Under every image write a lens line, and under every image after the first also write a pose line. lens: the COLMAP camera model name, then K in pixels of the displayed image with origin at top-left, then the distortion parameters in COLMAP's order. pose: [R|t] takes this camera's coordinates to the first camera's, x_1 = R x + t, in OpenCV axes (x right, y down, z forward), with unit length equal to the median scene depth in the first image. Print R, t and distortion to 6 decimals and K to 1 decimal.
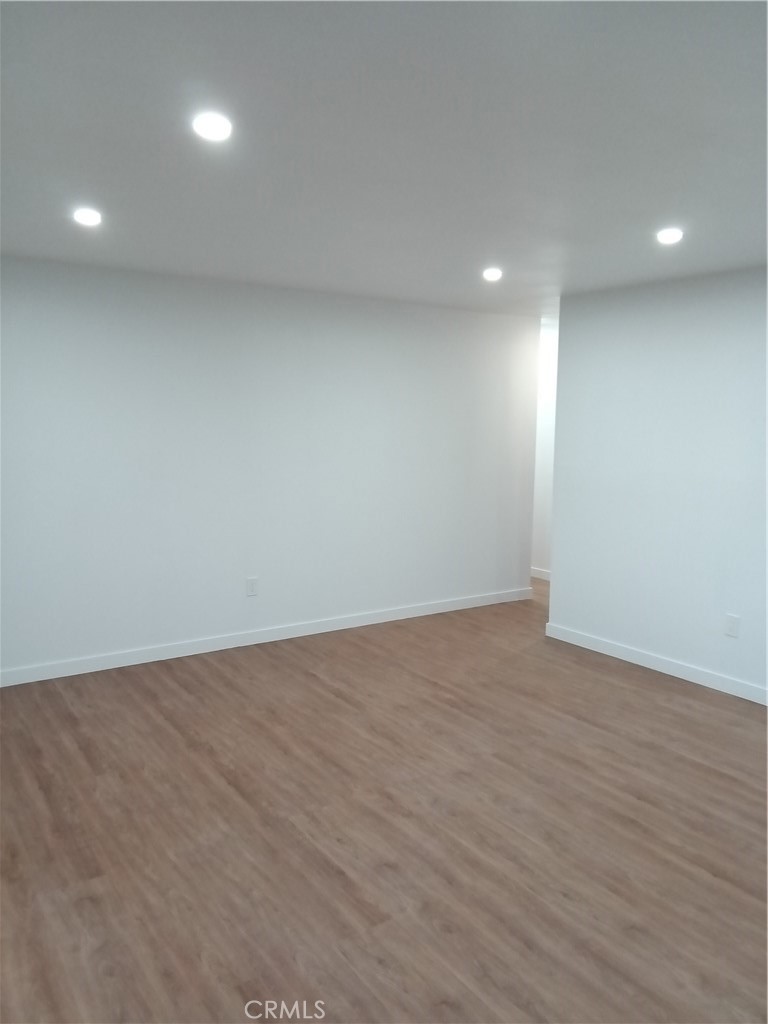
lens RADIAL K [[771.4, 0, 384.0], [0, 771.4, 512.0], [0, 0, 1]] dist [0.046826, -0.089049]
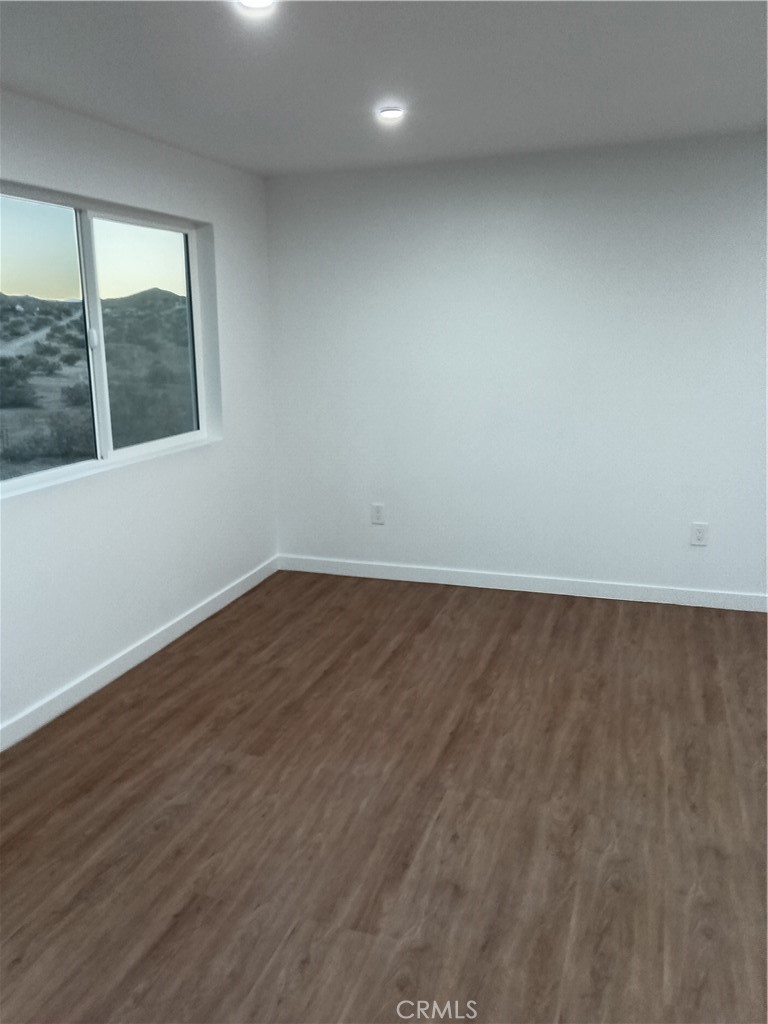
lens RADIAL K [[829.6, 0, 335.5], [0, 829.6, 510.3], [0, 0, 1]] dist [0.061135, -0.102647]
pose [[0.582769, 0.156564, -0.797413, 0.473690], [-0.073415, 0.987396, 0.140212, -0.030881], [0.809315, -0.023170, 0.586918, 0.349113]]
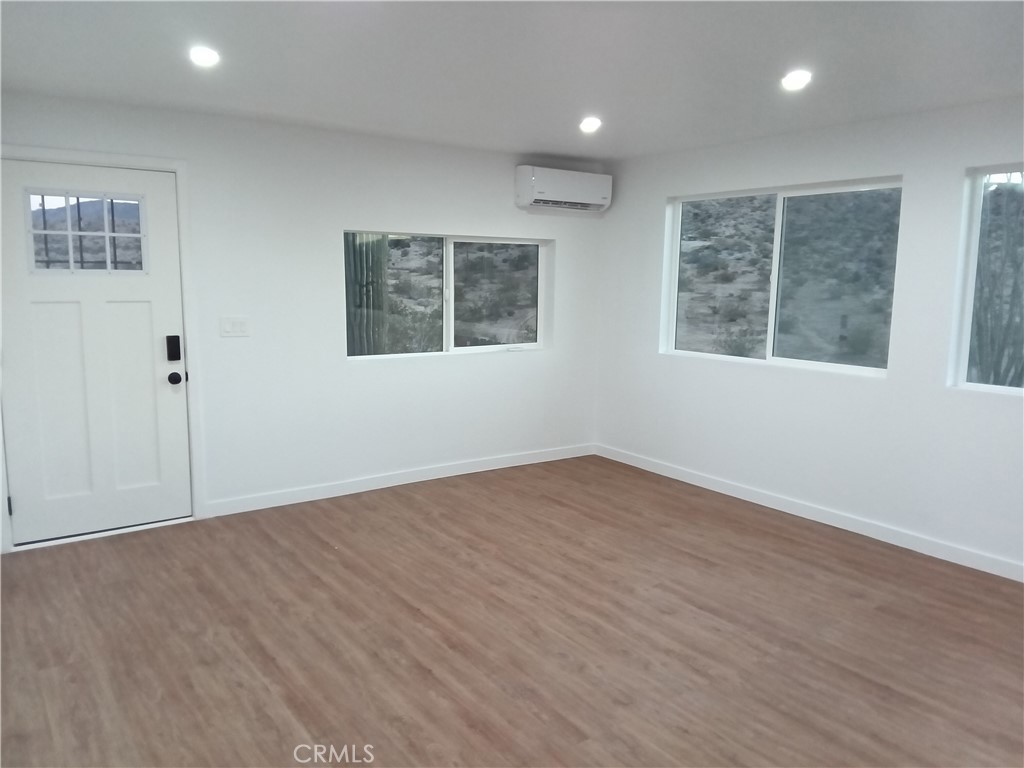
lens RADIAL K [[771.4, 0, 512.0], [0, 771.4, 384.0], [0, 0, 1]] dist [0.046826, -0.089049]
pose [[-0.998940, -0.011852, -0.044476, 0.278389], [-0.022811, 0.966746, 0.254721, -0.200792], [0.039978, 0.255465, -0.965991, 1.828793]]
